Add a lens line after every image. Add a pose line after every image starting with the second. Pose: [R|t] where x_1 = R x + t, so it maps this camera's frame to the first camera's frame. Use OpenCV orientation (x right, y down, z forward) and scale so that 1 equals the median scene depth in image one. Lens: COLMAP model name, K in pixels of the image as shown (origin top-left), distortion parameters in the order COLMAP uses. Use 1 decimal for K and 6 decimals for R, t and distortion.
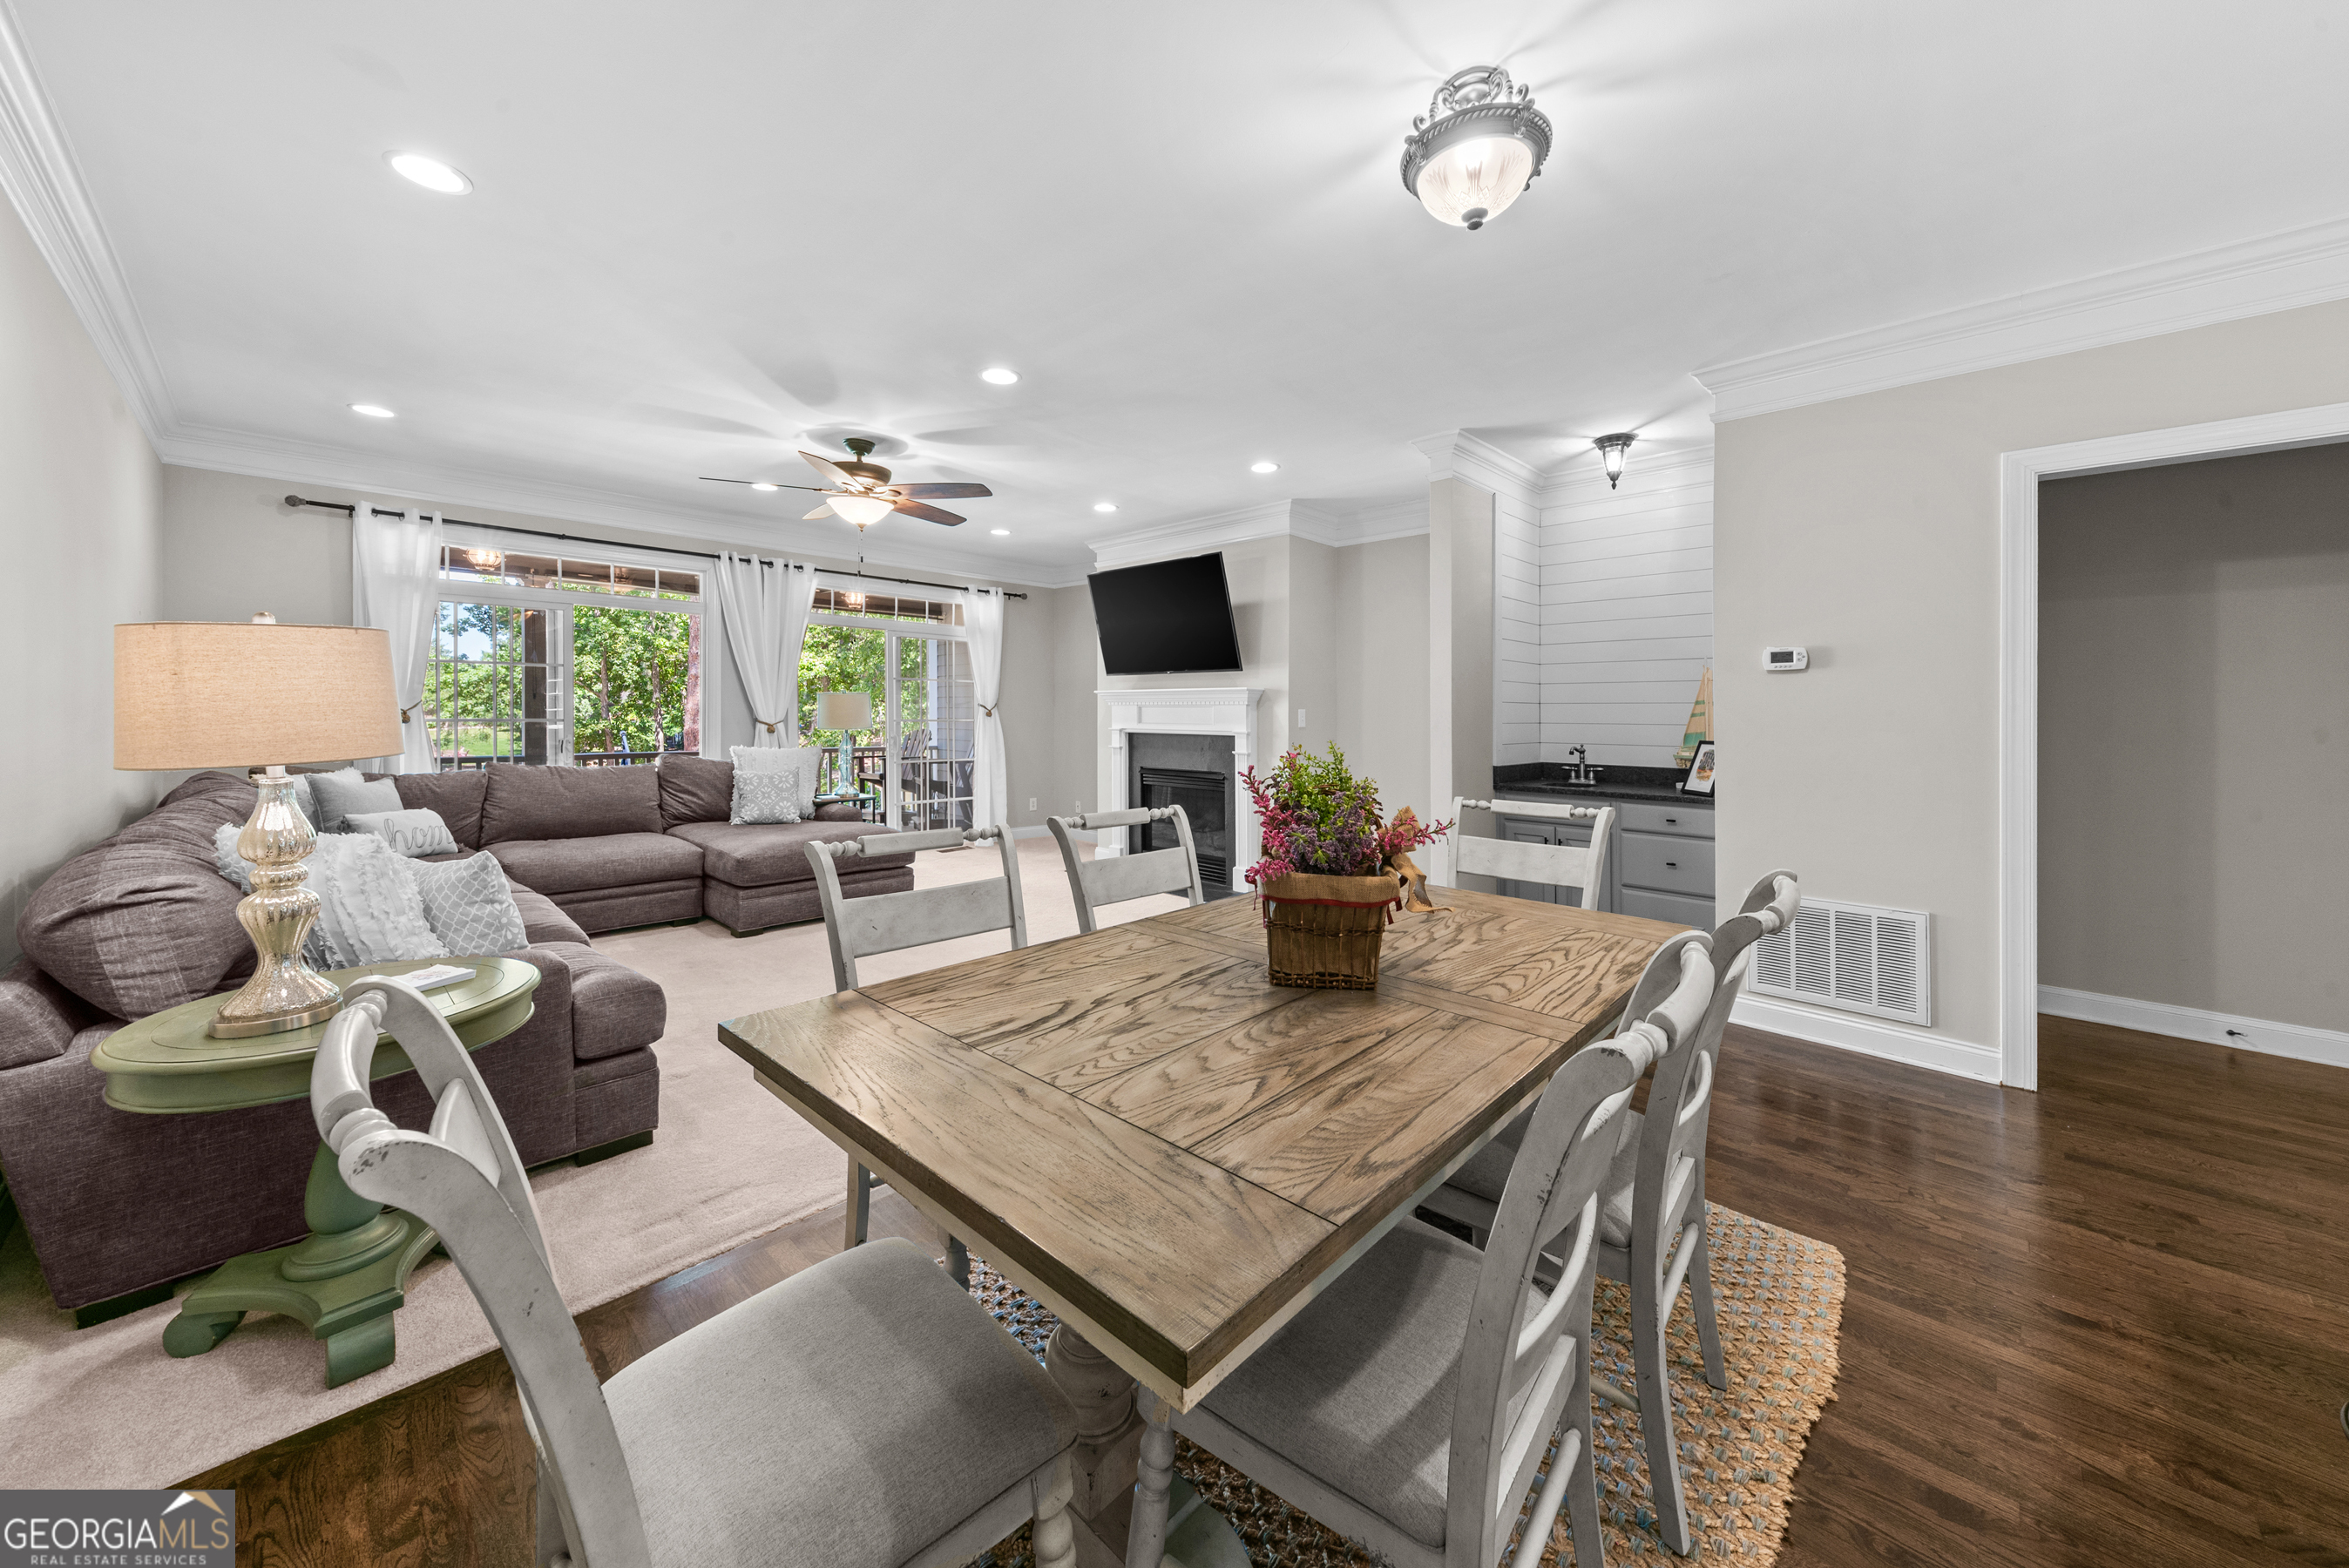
lens RADIAL K [[806.7, 0, 1146.8], [0, 806.7, 726.7], [0, 0, 1]] dist [0.012217, -0.000936]
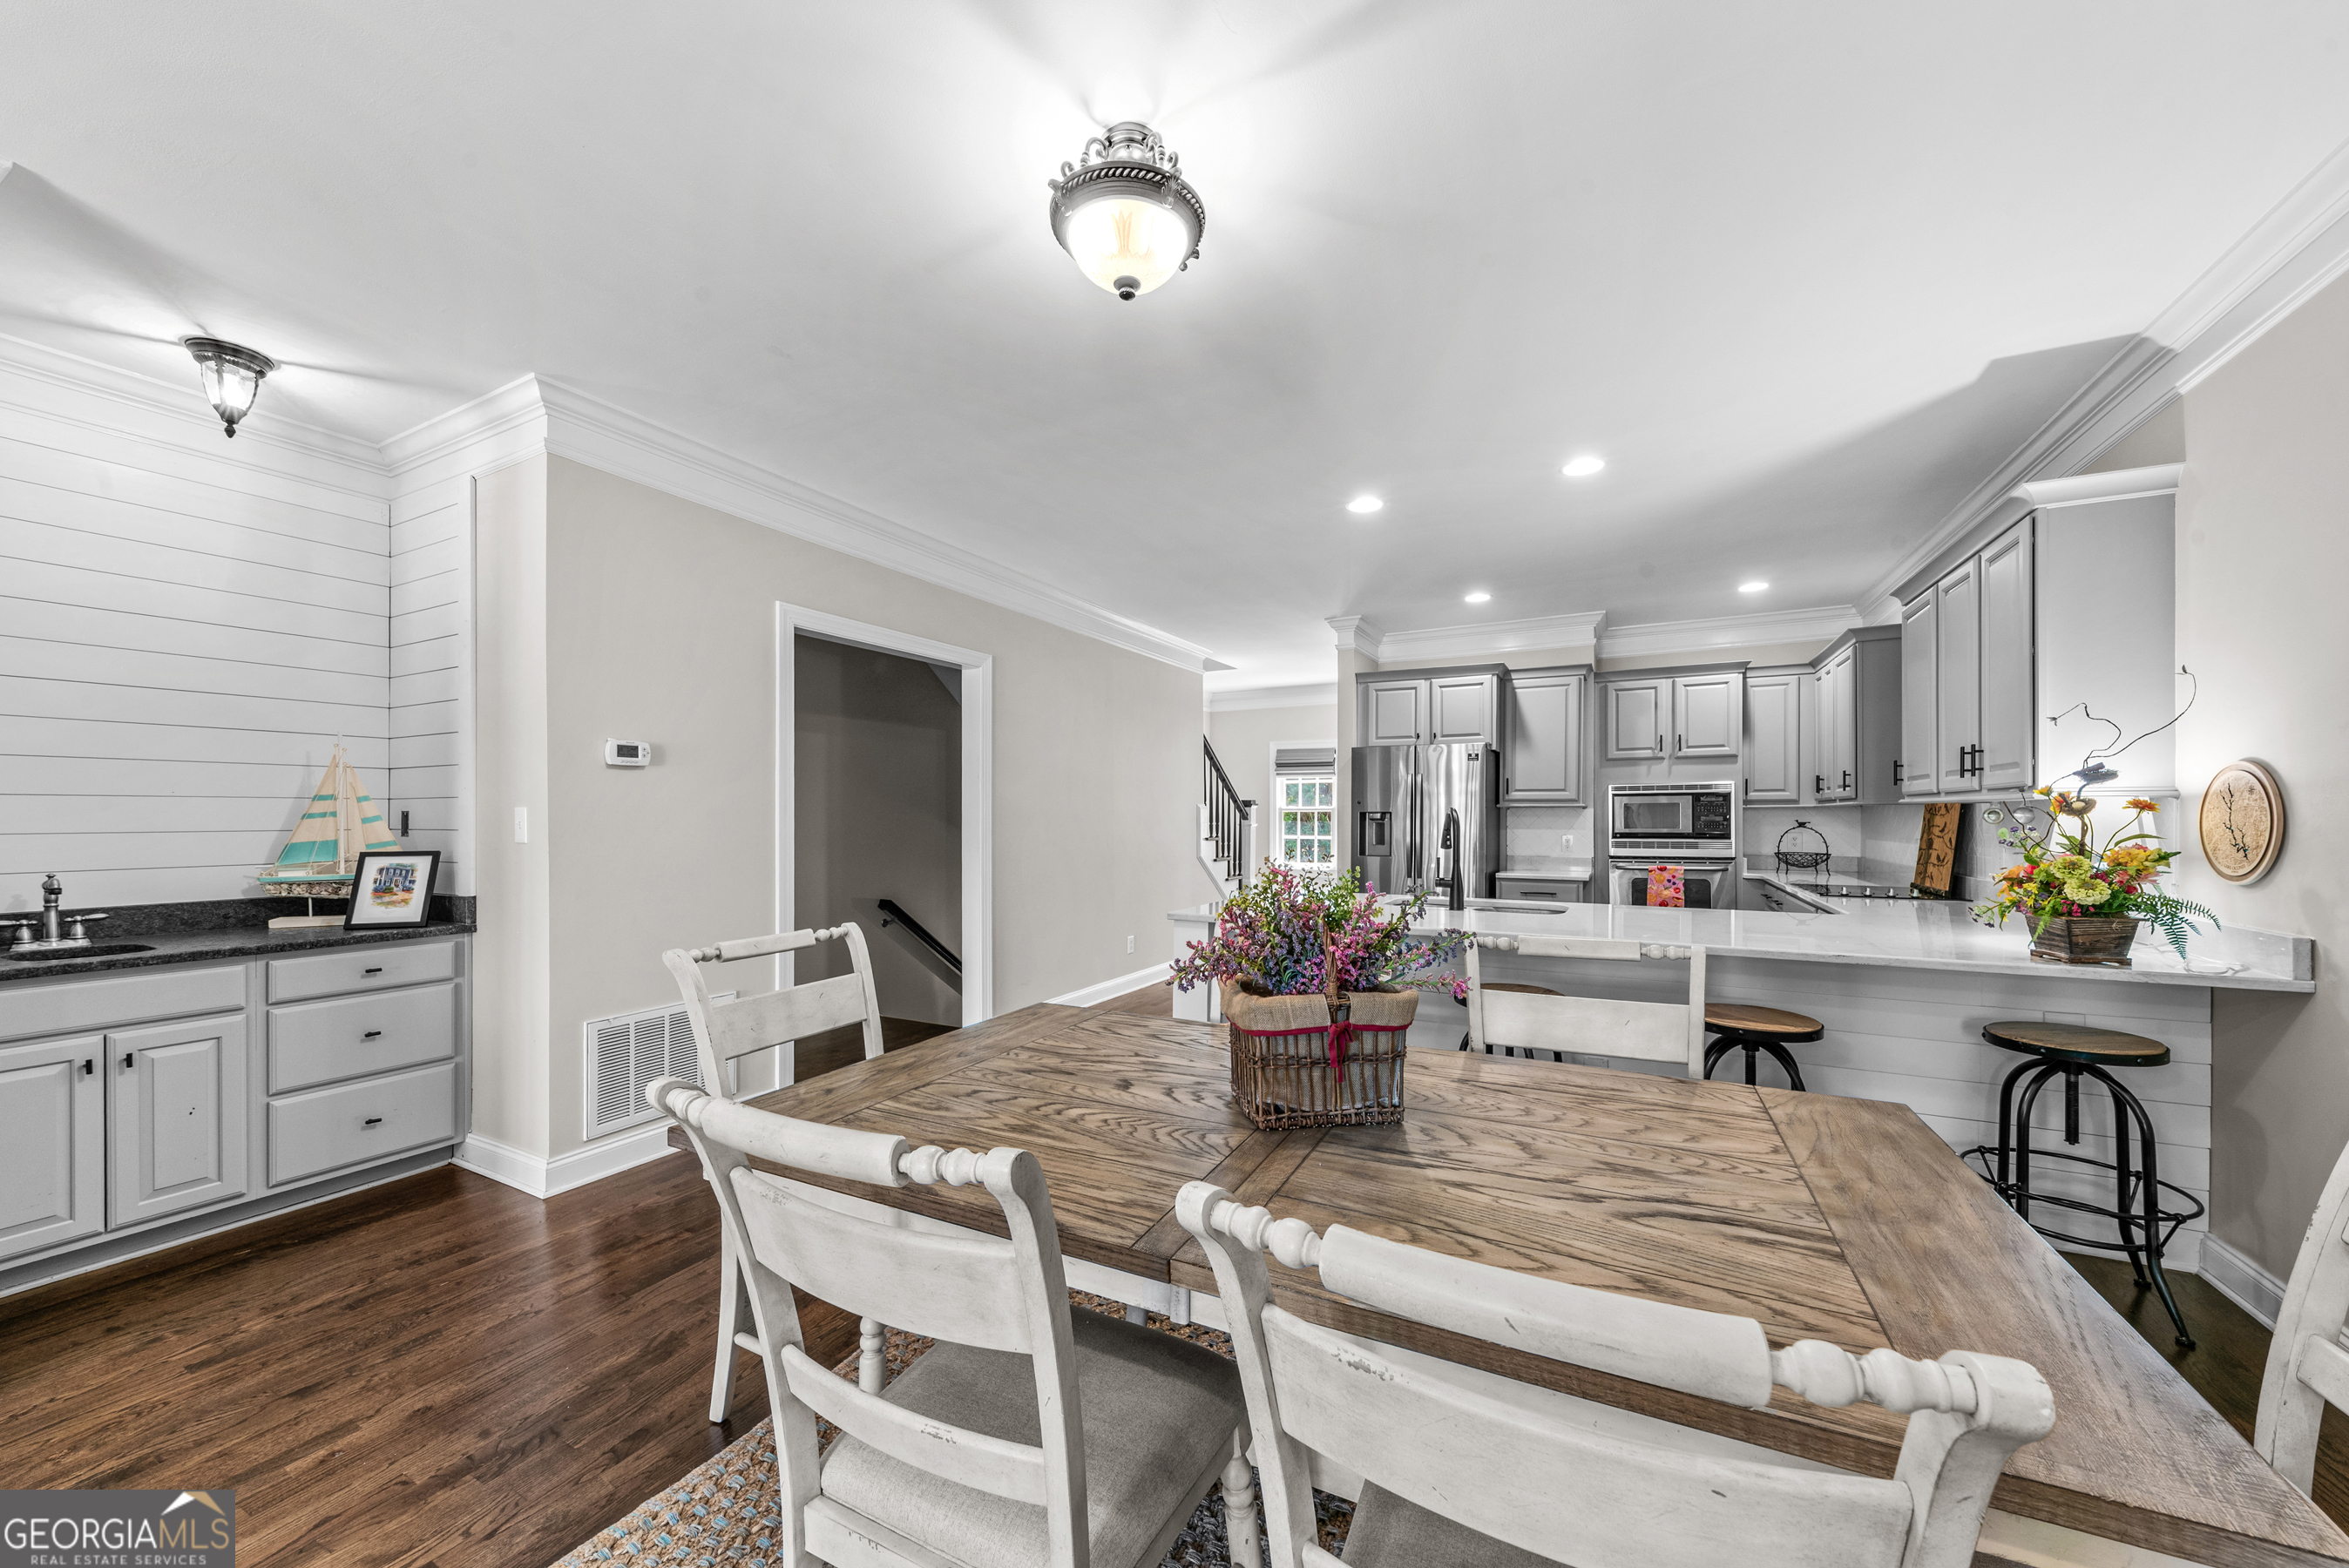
lens RADIAL K [[860.0, 0, 1175.4], [0, 860.0, 815.1], [0, 0, 1]] dist [-0.000120, -0.000079]
pose [[-0.298822, -0.004236, 0.954299, -0.191397], [0.016335, 0.999821, 0.009553, -0.008579], [-0.954169, 0.018443, -0.298699, 0.432213]]
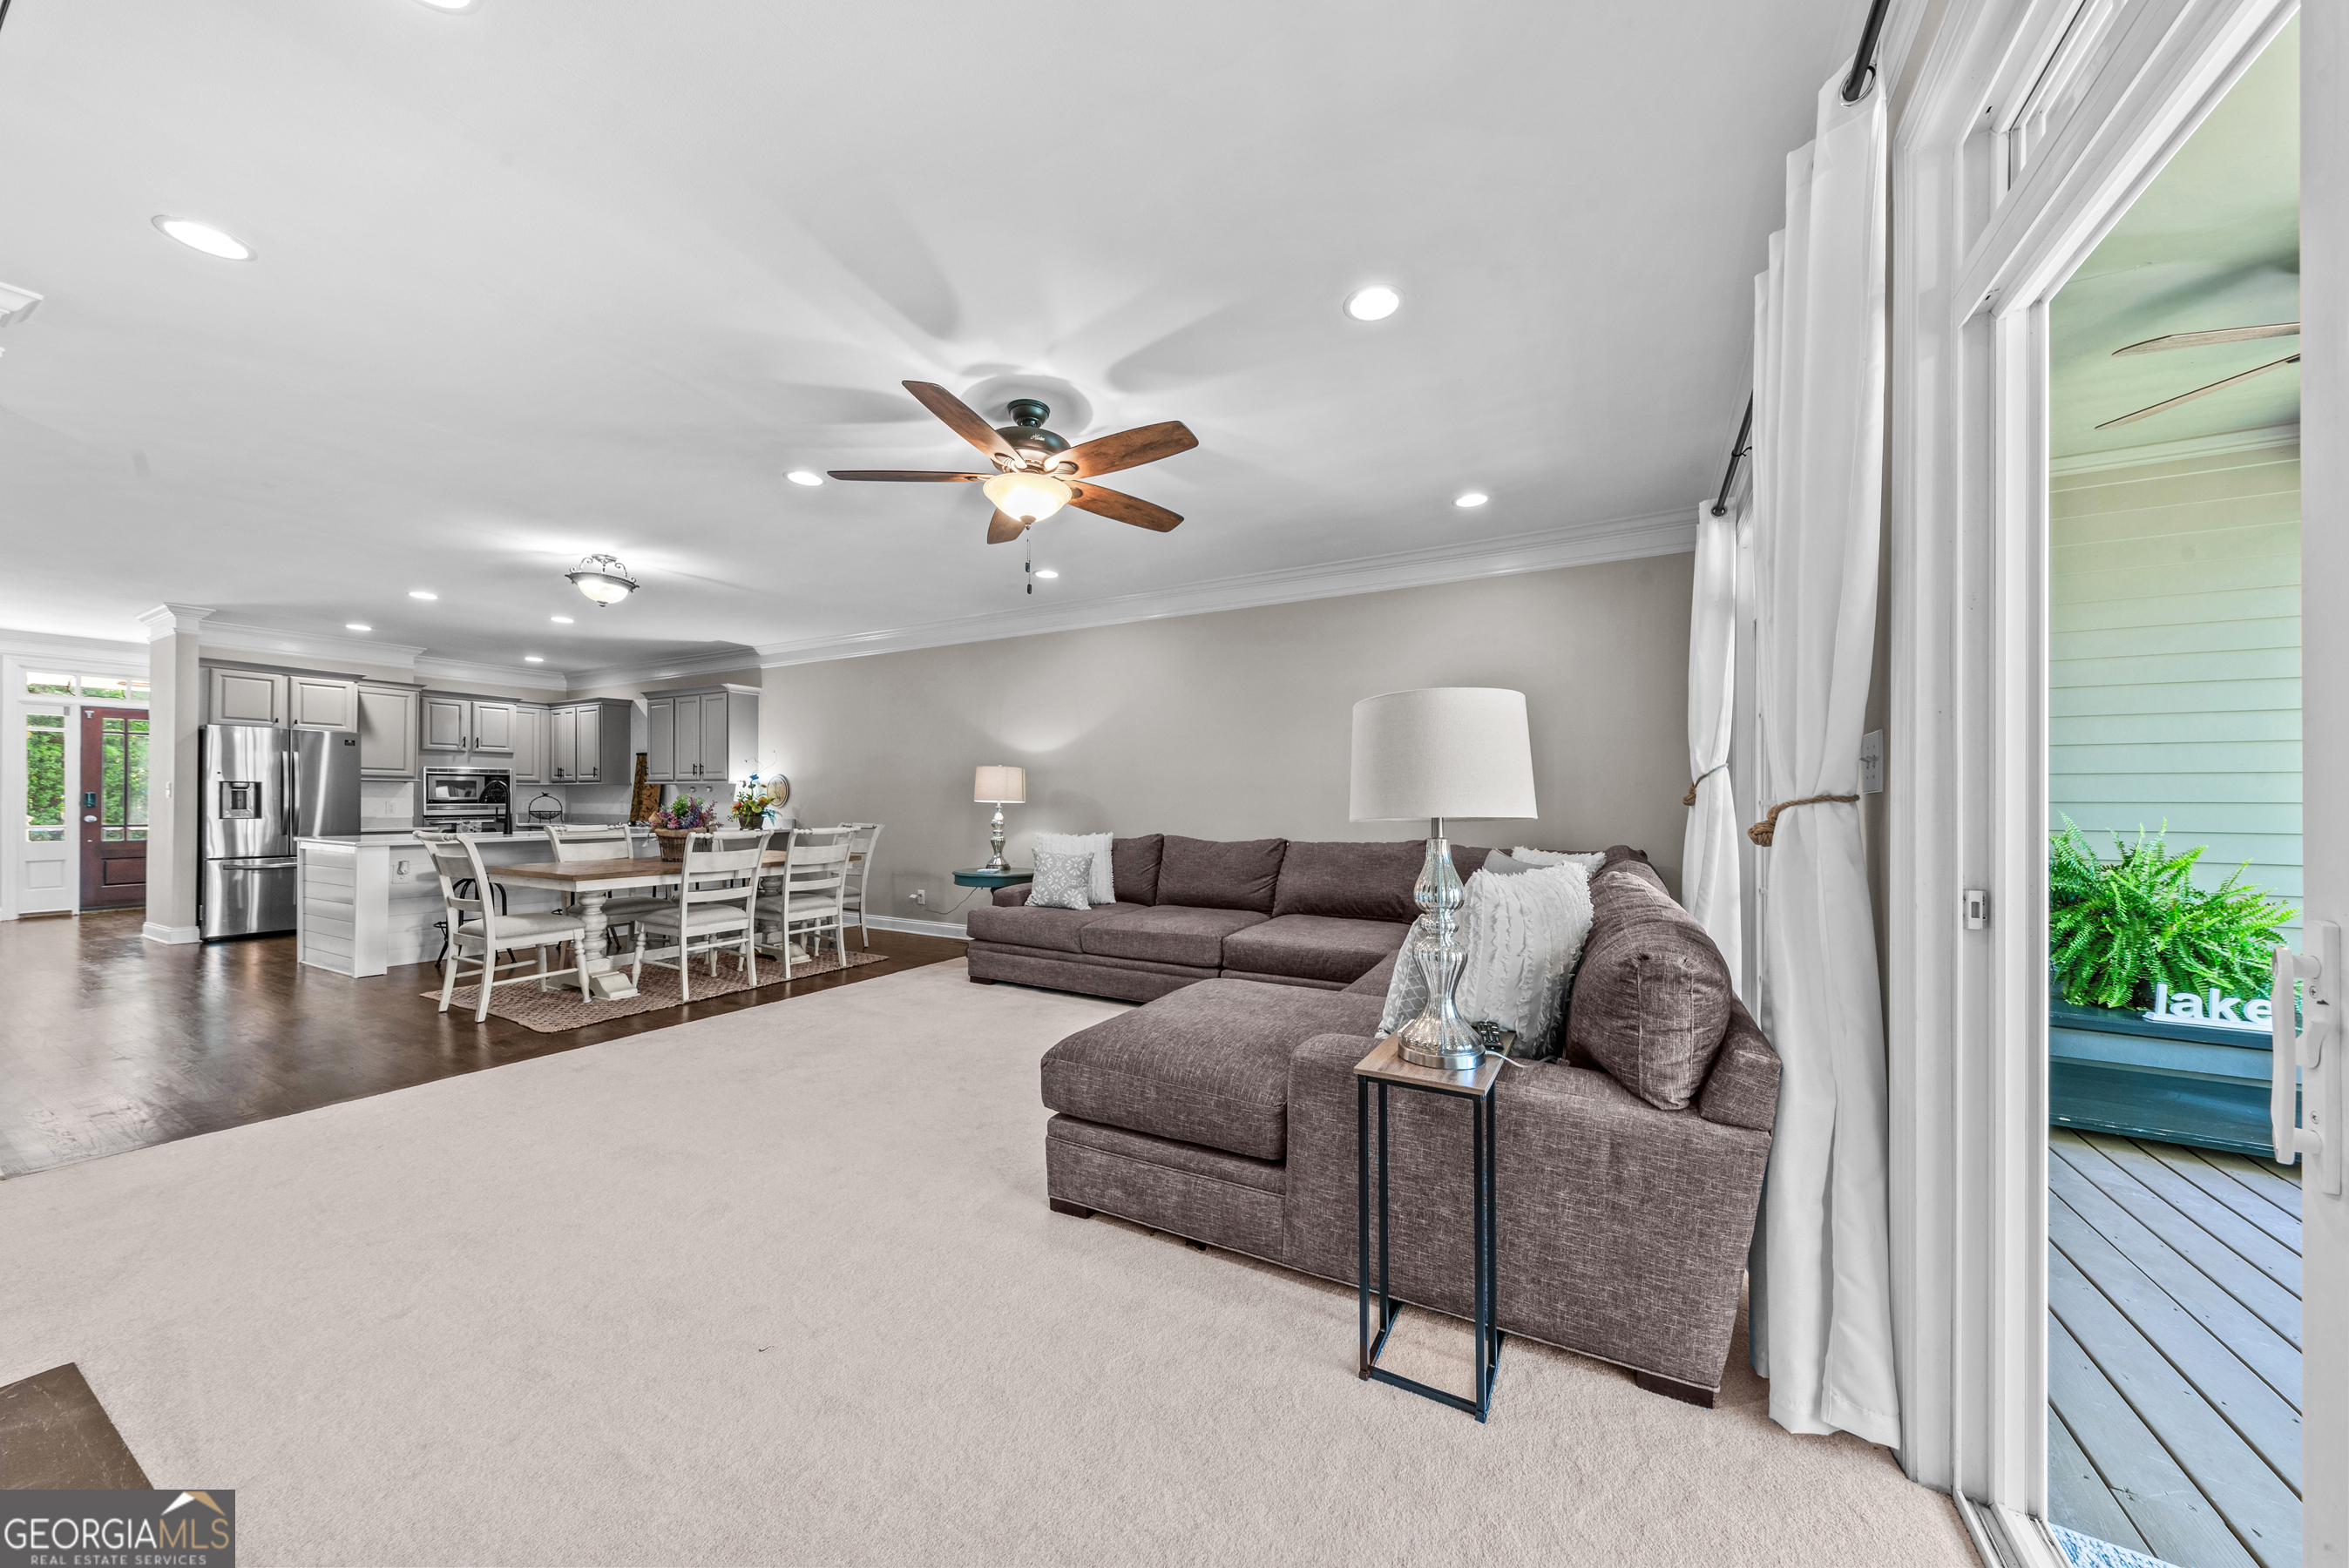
lens RADIAL K [[806.7, 0, 1167.0], [0, 806.7, 786.0], [0, 0, 1]] dist [0.012217, -0.000936]
pose [[-0.961191, -0.013800, -0.275538, -0.212848], [-0.014957, 0.999886, 0.002096, -0.012807], [0.275478, 0.006136, -0.961288, 1.027470]]
